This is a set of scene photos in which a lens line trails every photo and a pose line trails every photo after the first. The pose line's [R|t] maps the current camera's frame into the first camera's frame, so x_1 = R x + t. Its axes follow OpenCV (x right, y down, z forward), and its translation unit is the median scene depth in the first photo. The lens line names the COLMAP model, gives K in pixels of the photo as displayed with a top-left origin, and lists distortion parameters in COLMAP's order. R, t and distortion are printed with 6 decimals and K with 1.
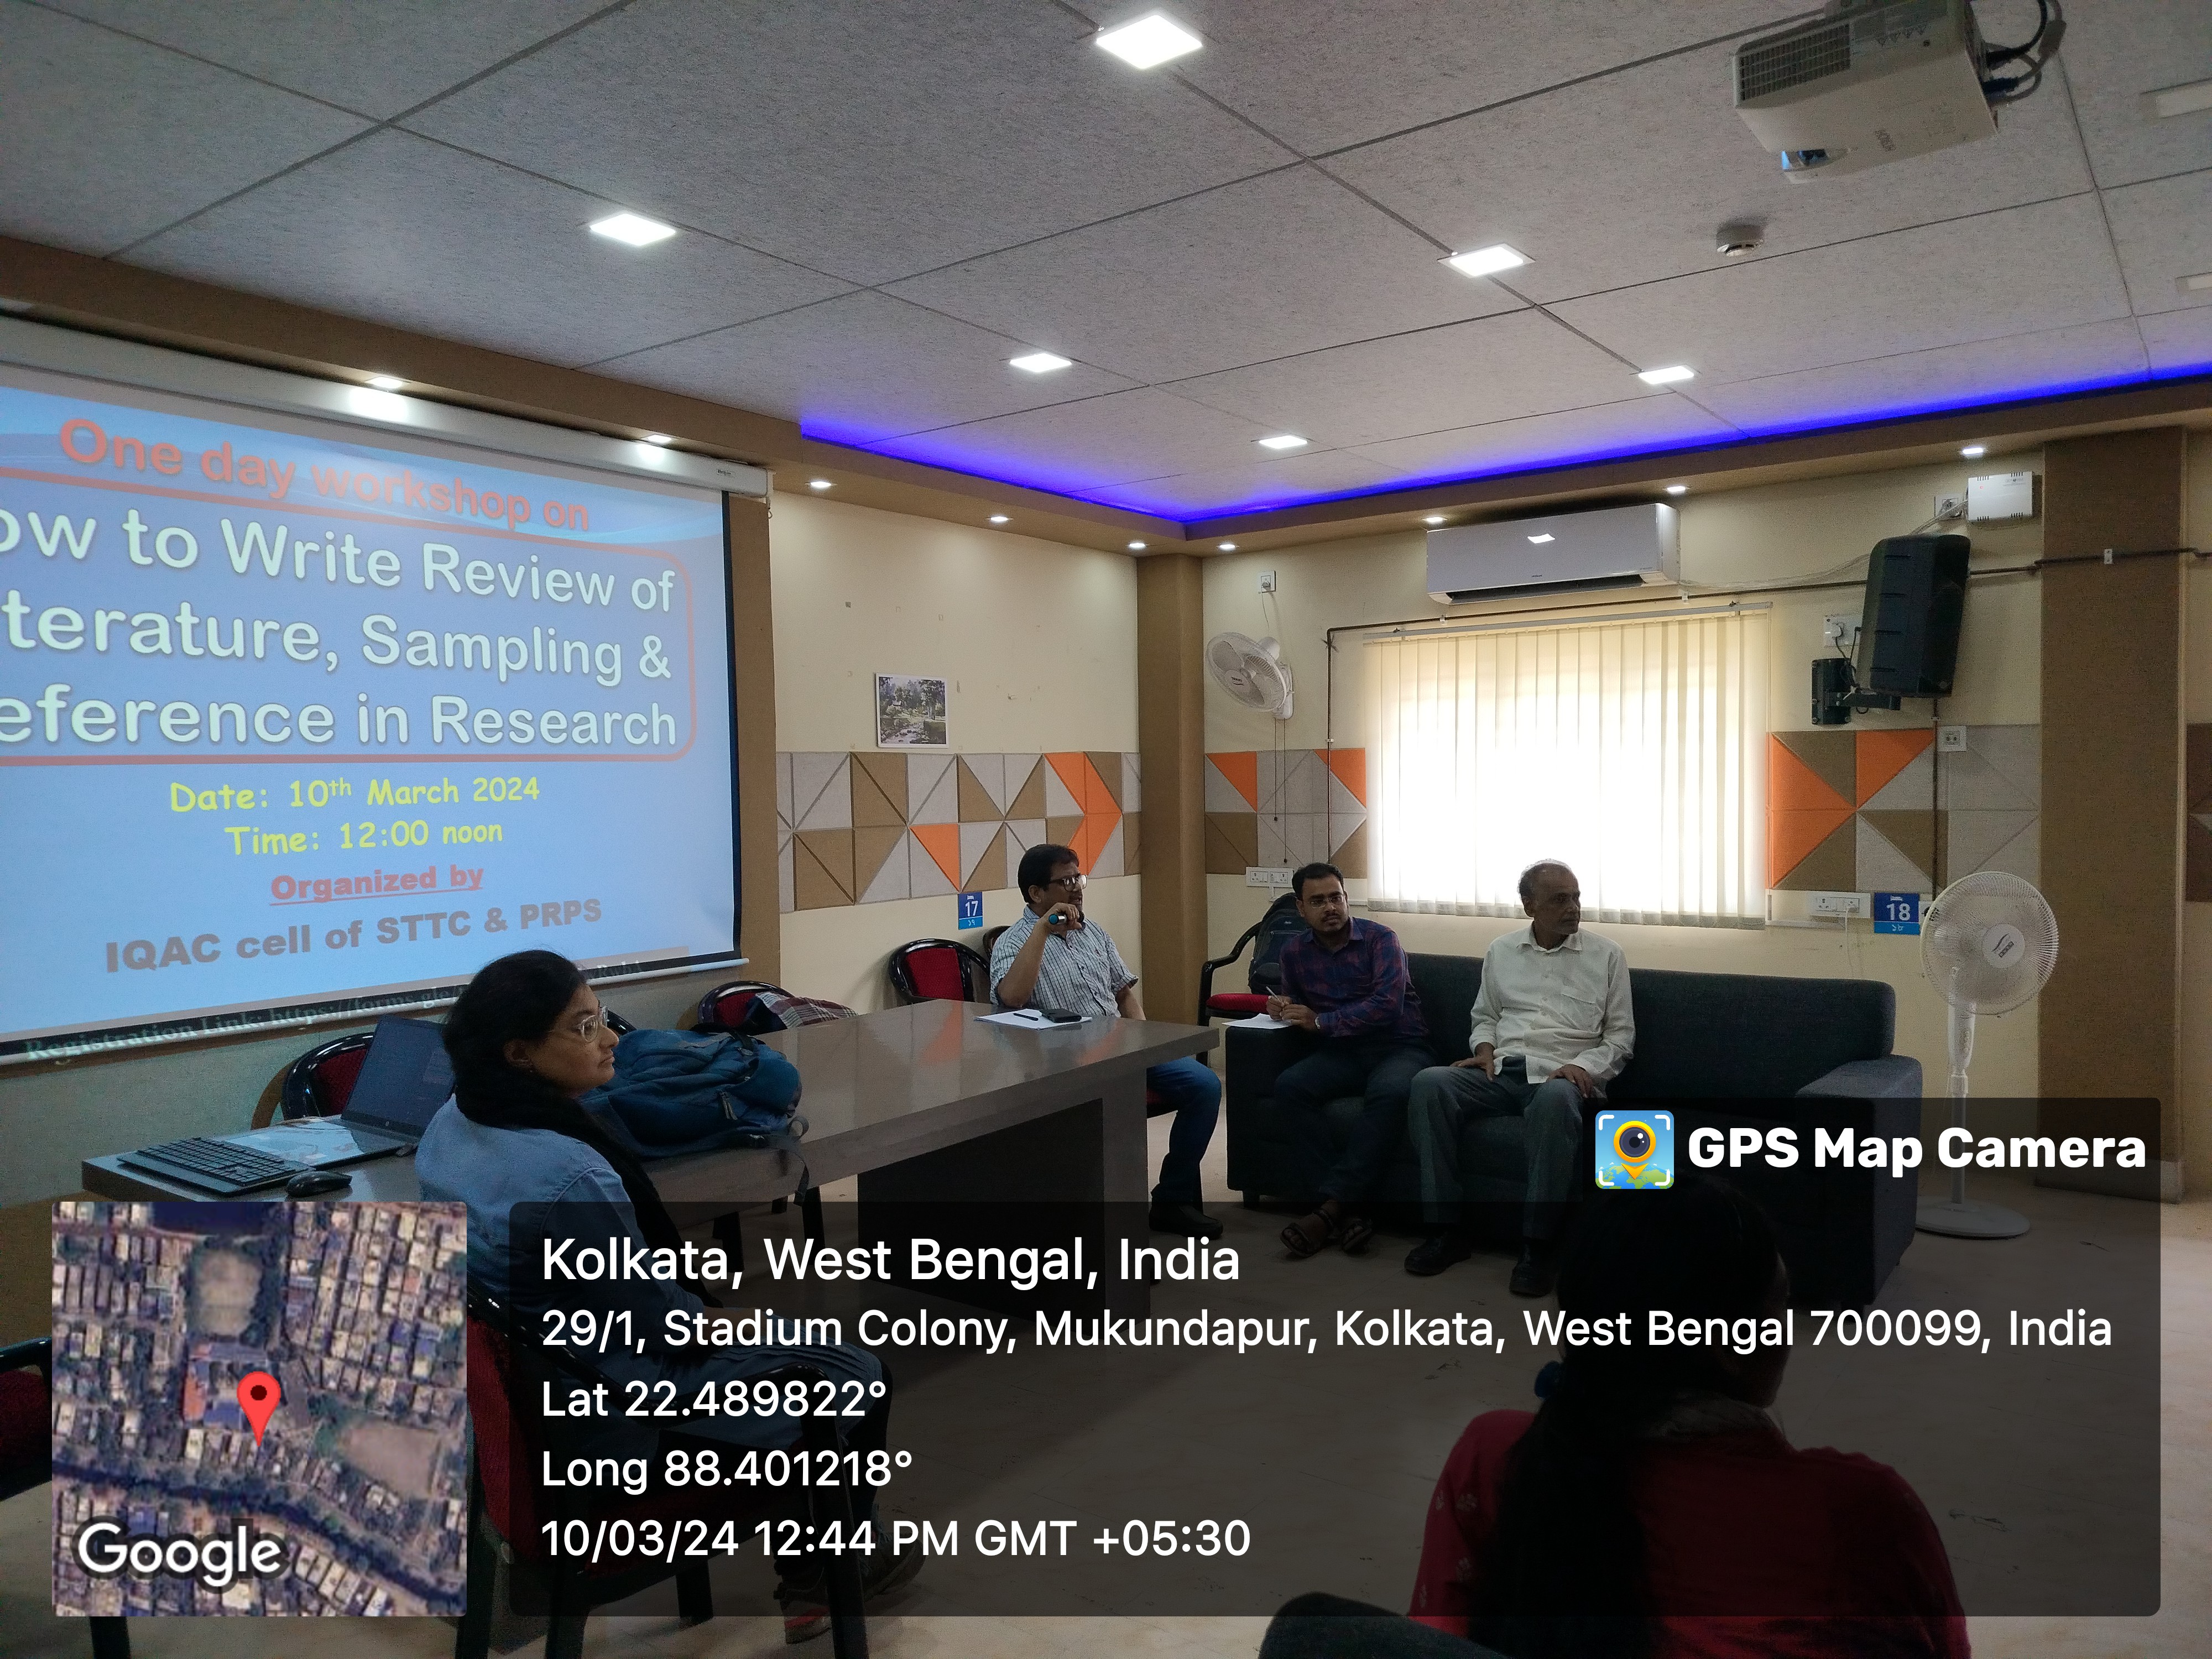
lens RADIAL K [[1536.5, 0, 1111.9], [0, 1536.5, 846.3], [0, 0, 1]] dist [0.067813, -0.069850]
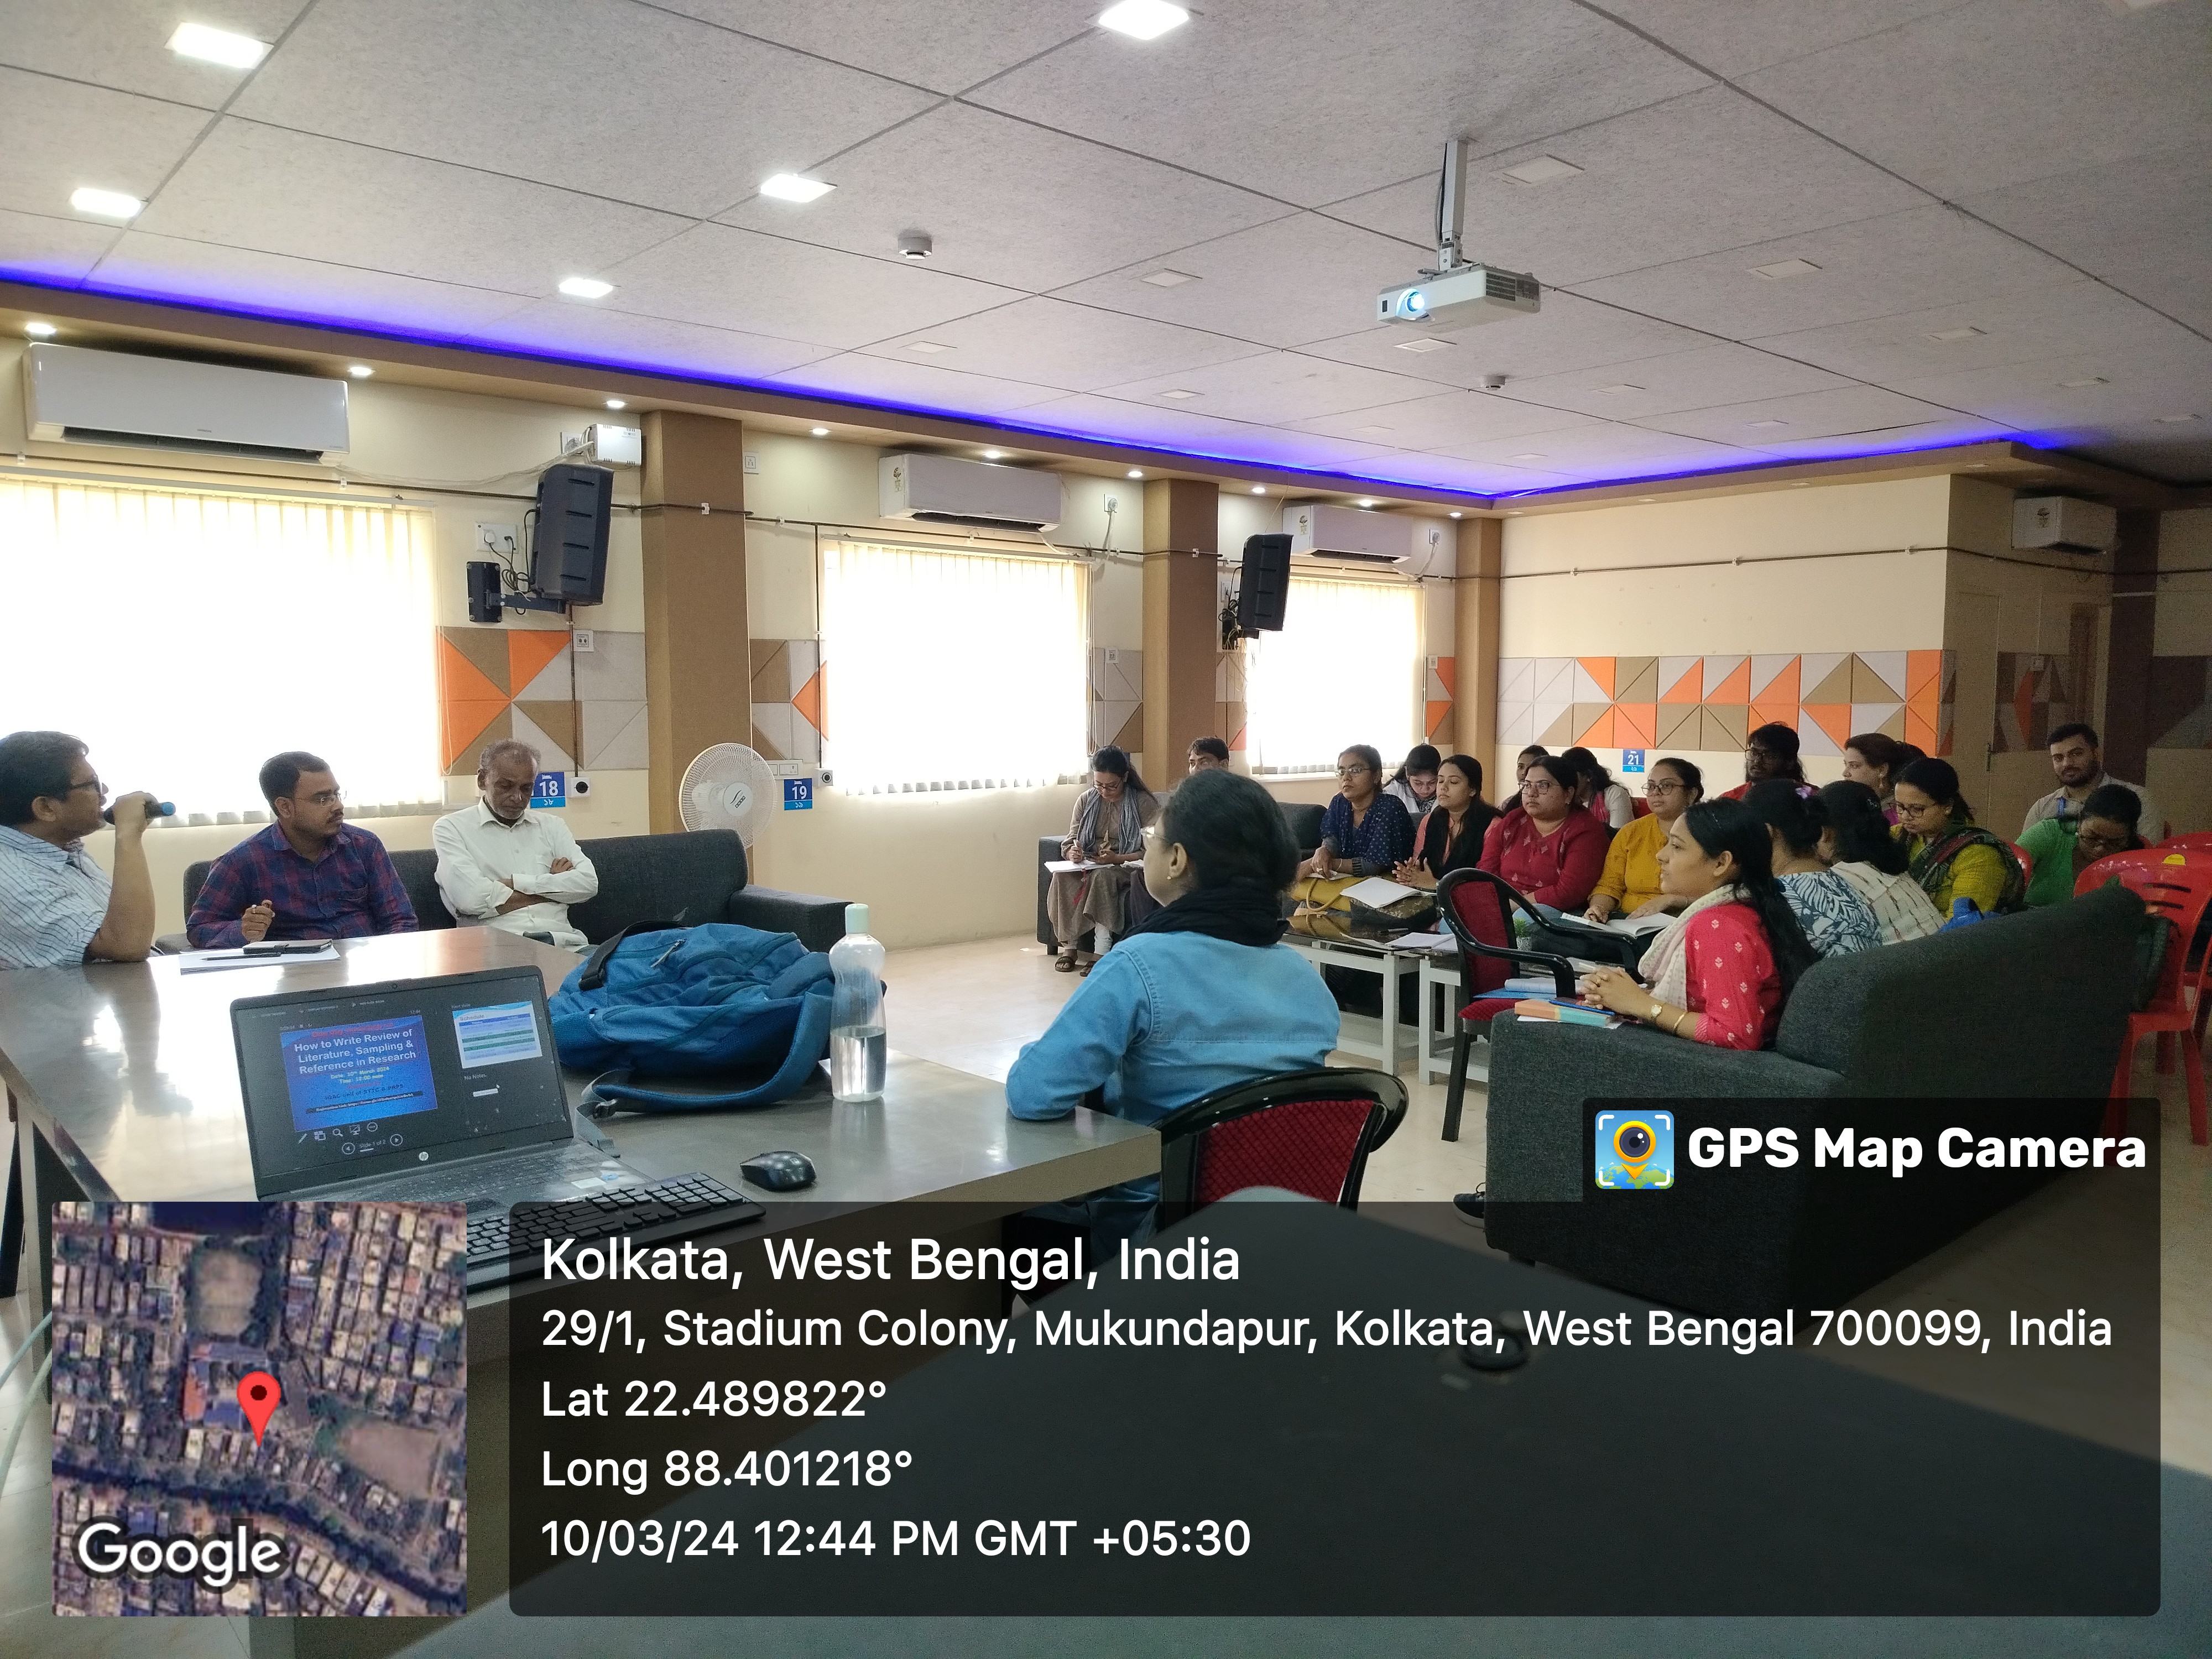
lens RADIAL K [[1536.5, 0, 1130.9], [0, 1536.5, 834.0], [0, 0, 1]] dist [0.067813, -0.069850]
pose [[0.204829, -0.079822, 0.975538, -0.514839], [0.032721, 0.996671, 0.074681, 0.003237], [-0.978251, 0.016624, 0.206759, 0.324067]]
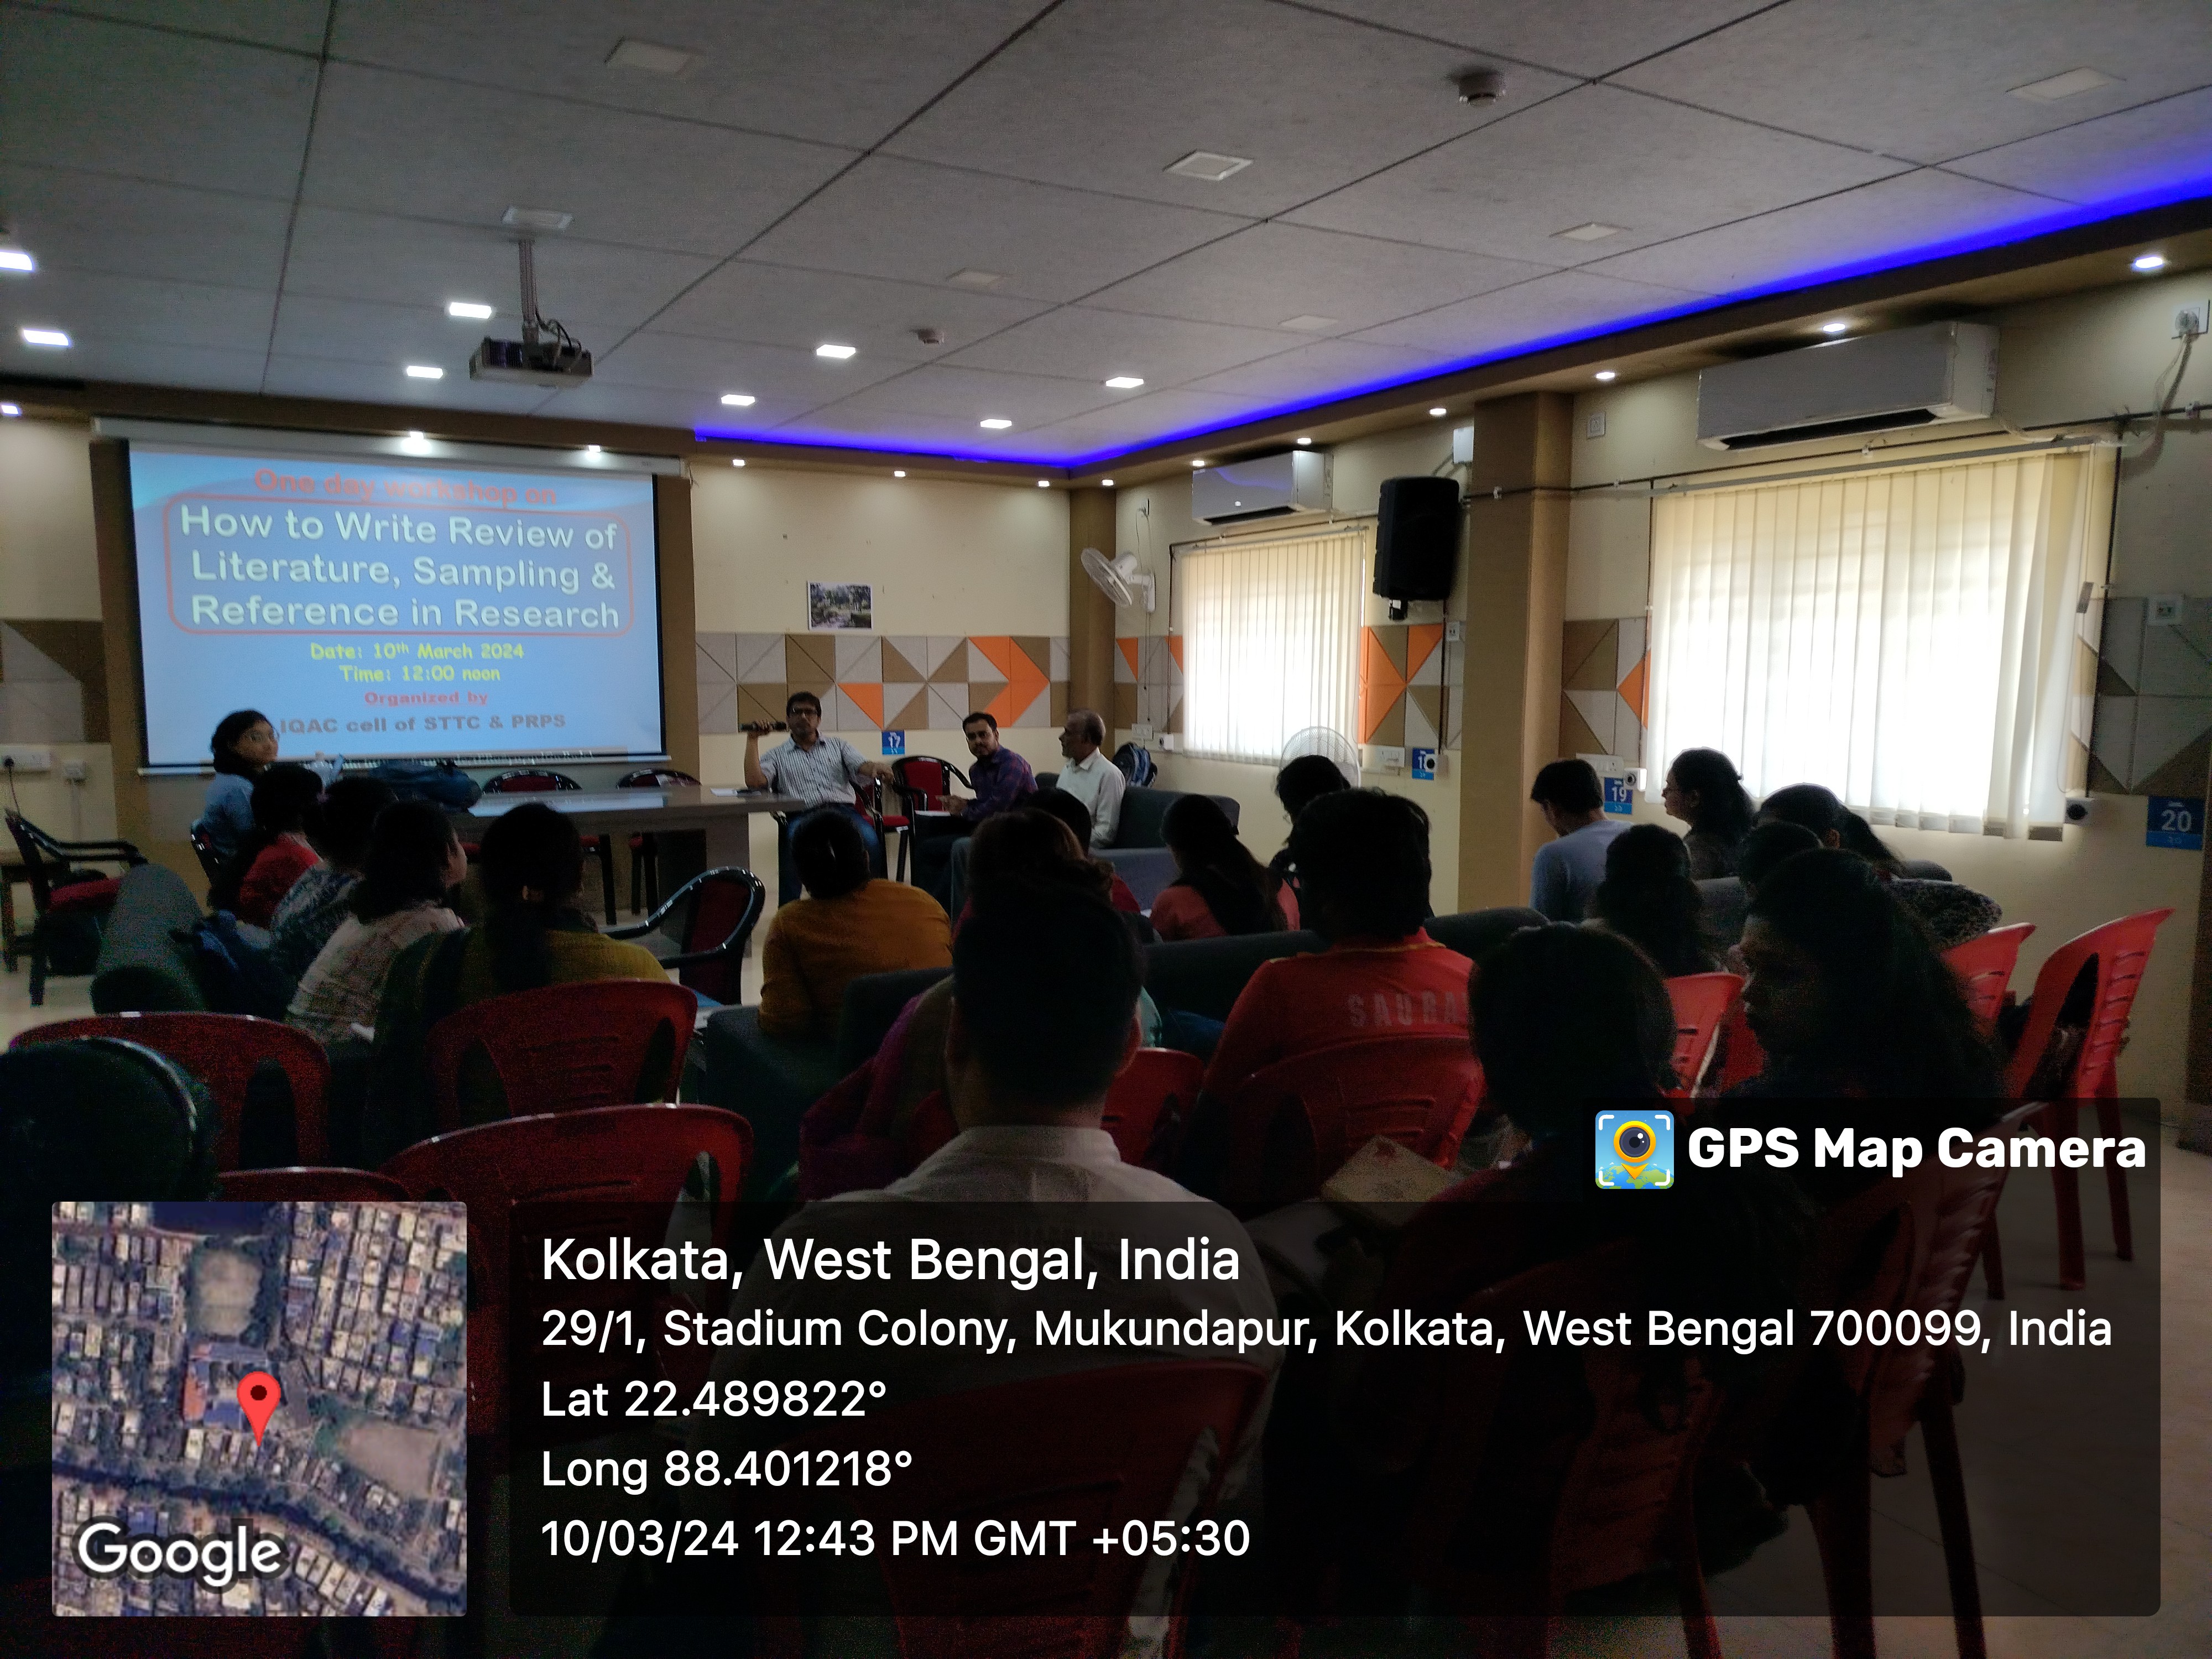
lens RADIAL K [[1536.5, 0, 1106.7], [0, 1536.5, 832.8], [0, 0, 1]] dist [0.067813, -0.069850]
pose [[0.913777, 0.060745, -0.401648, 0.756153], [-0.033925, 0.996714, 0.073562, 0.013157], [0.404796, -0.053593, 0.912835, -0.293001]]
